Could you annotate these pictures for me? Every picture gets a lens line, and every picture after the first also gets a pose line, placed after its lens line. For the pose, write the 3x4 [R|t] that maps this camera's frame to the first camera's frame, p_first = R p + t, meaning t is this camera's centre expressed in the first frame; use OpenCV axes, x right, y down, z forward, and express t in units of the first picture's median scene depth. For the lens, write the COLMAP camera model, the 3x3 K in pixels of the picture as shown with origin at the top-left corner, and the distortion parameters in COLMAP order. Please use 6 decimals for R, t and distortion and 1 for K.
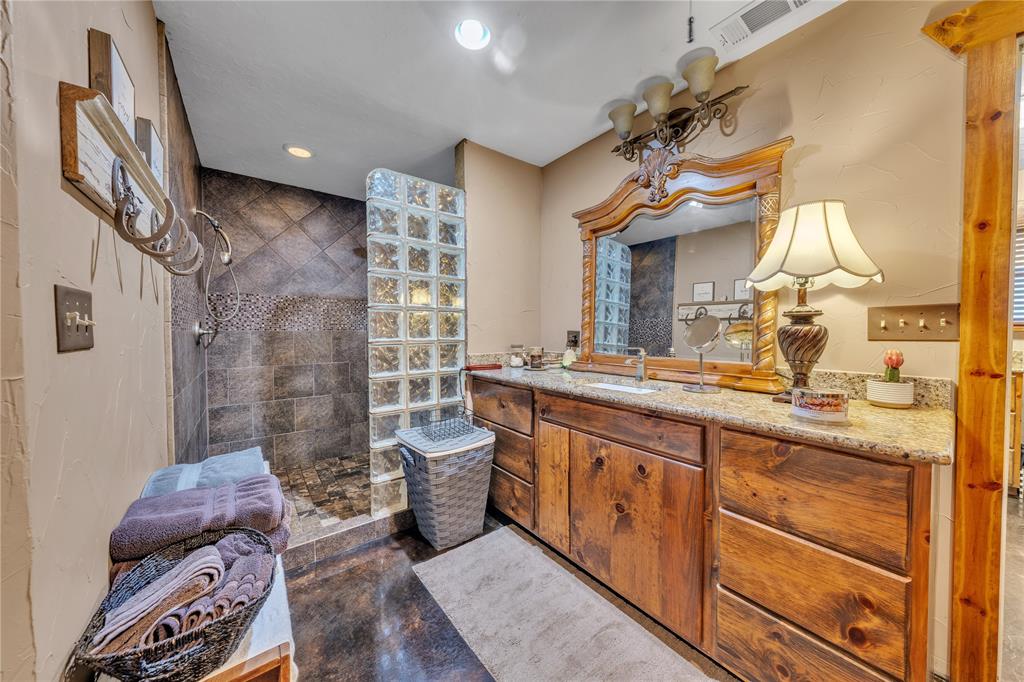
lens RADIAL K [[350.2, 0, 507.9], [0, 350.2, 328.5], [0, 0, 1]] dist [-0.000631, -0.000114]
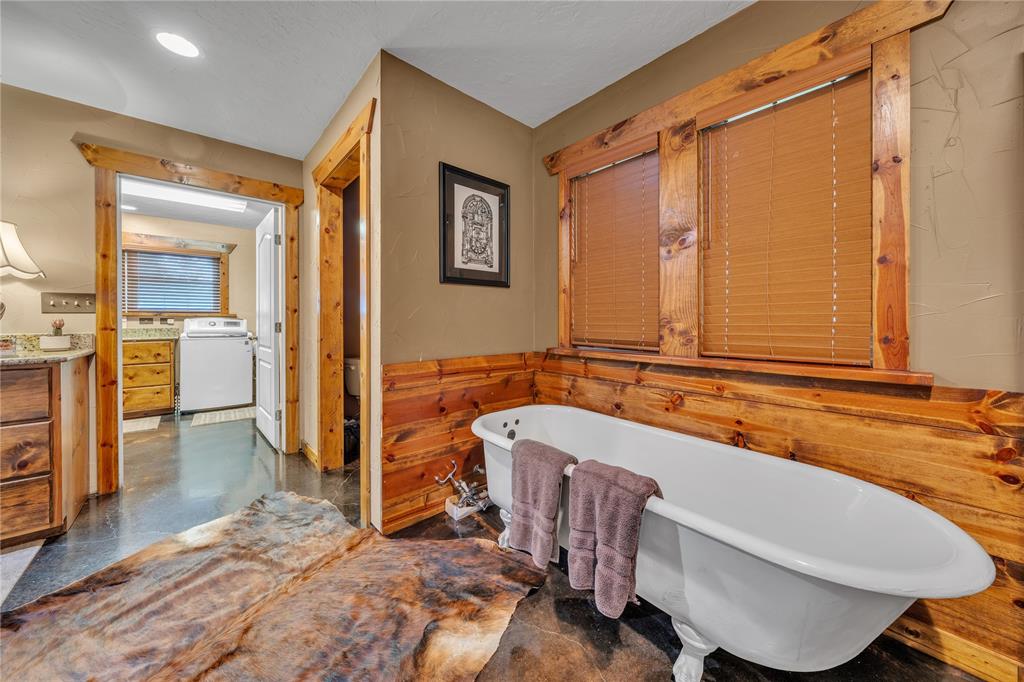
lens RADIAL K [[350.2, 0, 507.9], [0, 350.2, 328.5], [0, 0, 1]] dist [-0.000631, -0.000114]
pose [[-0.073197, -0.018822, 0.997140, -0.843734], [0.003324, 0.999812, 0.019117, 0.095460], [-0.997312, 0.004714, -0.073121, -1.176586]]
